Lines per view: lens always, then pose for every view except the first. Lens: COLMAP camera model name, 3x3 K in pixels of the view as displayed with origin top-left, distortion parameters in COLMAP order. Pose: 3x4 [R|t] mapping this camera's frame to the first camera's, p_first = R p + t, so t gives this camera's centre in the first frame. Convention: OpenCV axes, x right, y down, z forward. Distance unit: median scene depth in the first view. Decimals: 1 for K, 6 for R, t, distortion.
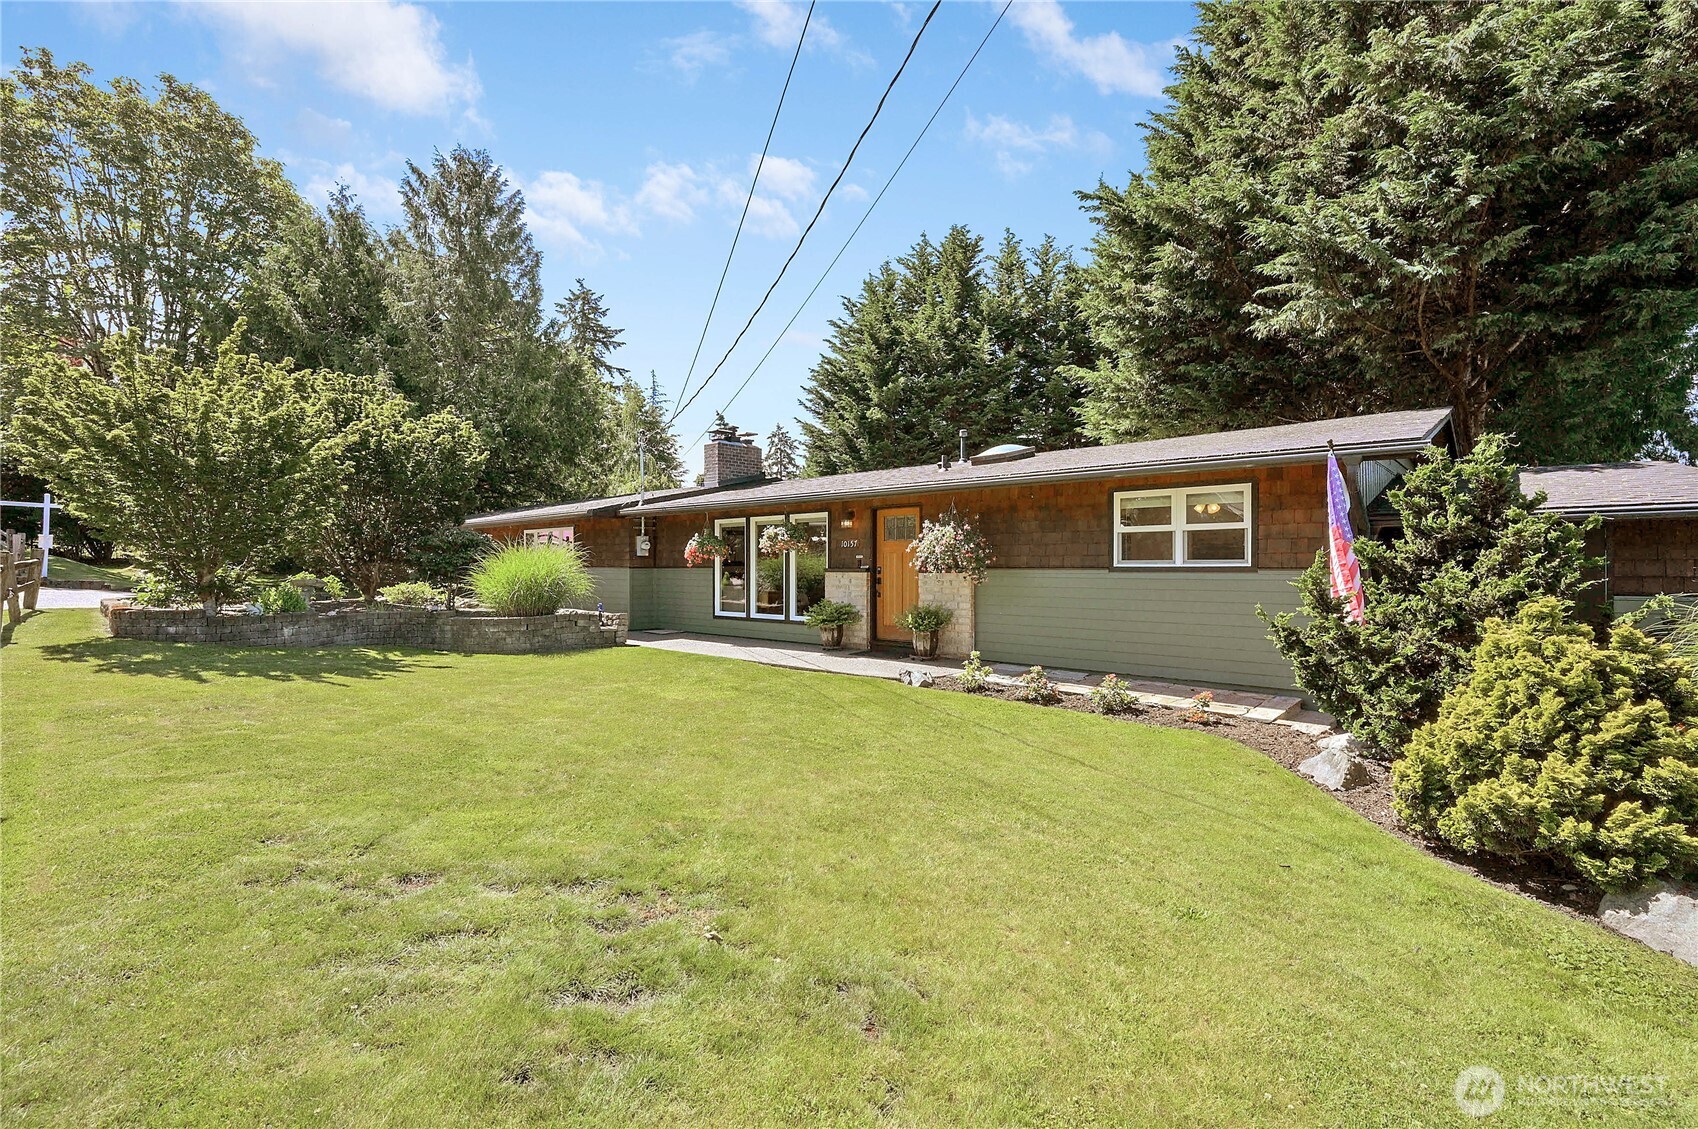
lens RADIAL K [[674.5, 0, 849.0], [0, 674.5, 564.5], [0, 0, 1]] dist [-0.000402, 0.000128]
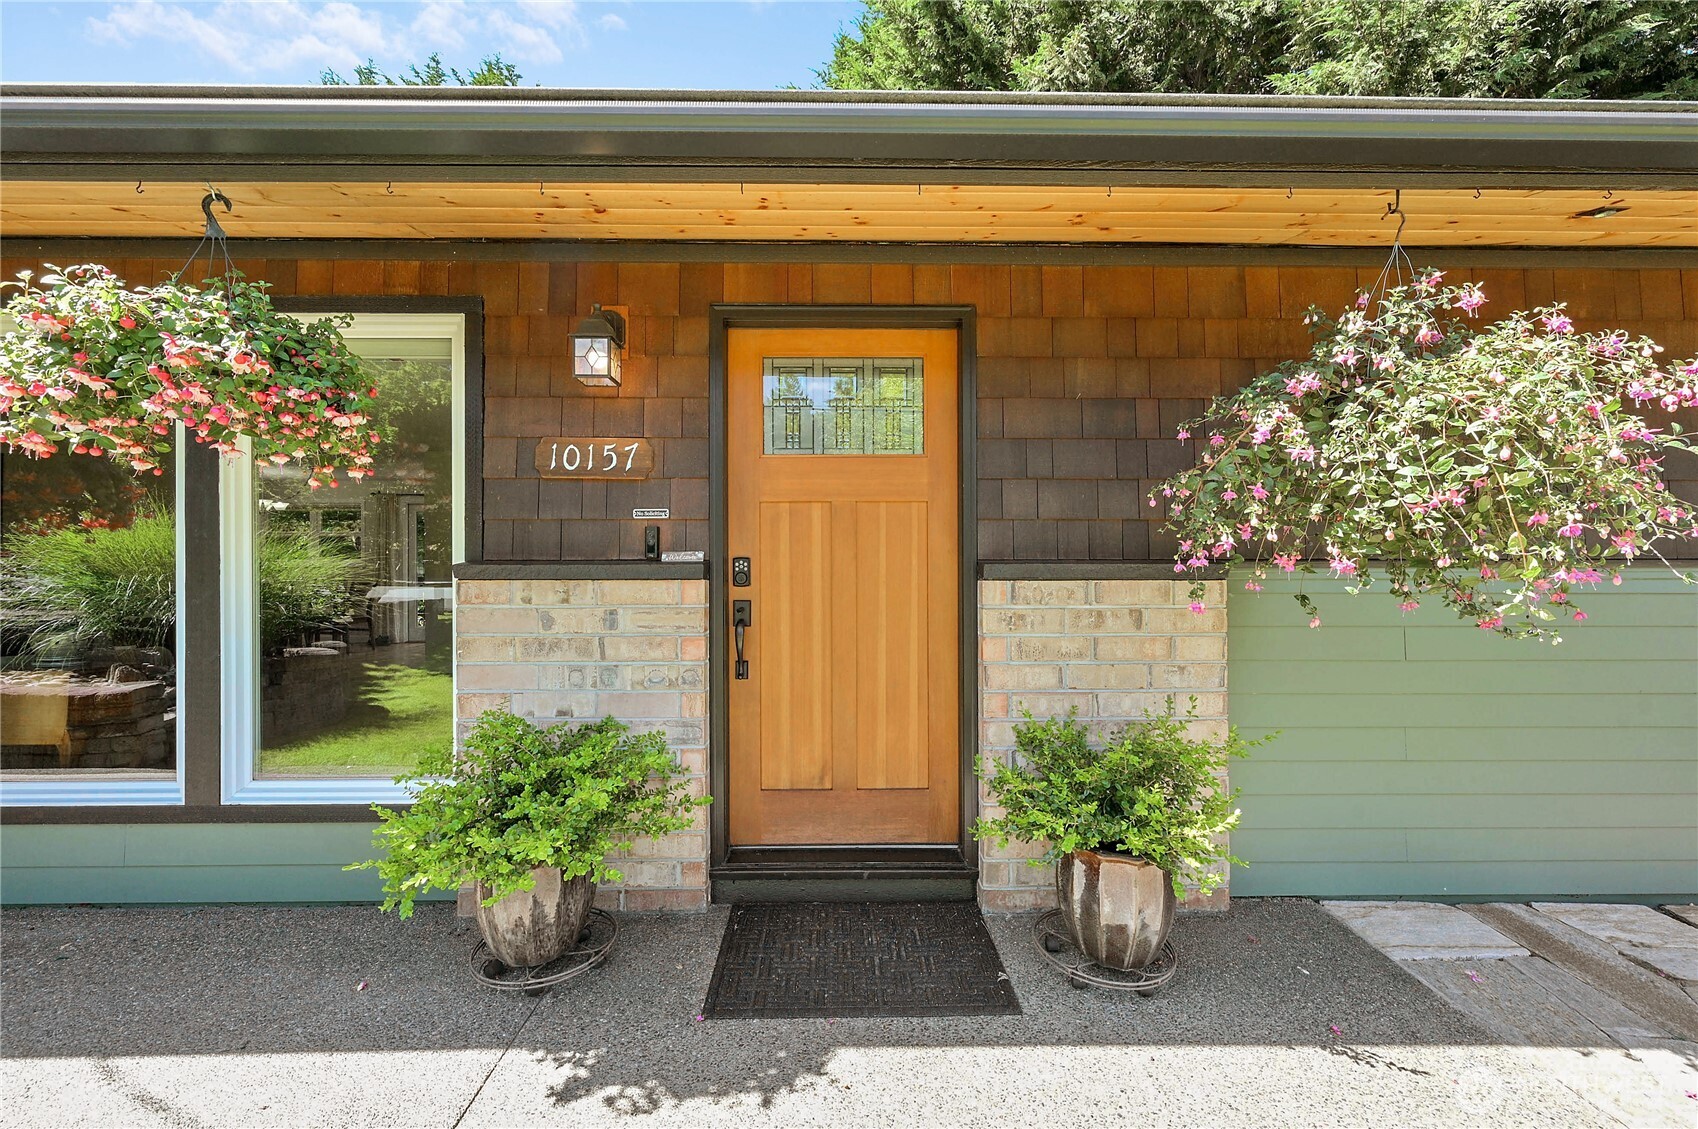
lens RADIAL K [[674.5, 0, 849.0], [0, 674.5, 564.5], [0, 0, 1]] dist [-0.000402, 0.000128]
pose [[0.754855, 0.006293, 0.655862, -0.086315], [-0.007111, 0.999974, -0.001410, 0.006177], [-0.655854, -0.003599, 0.754880, 0.778684]]
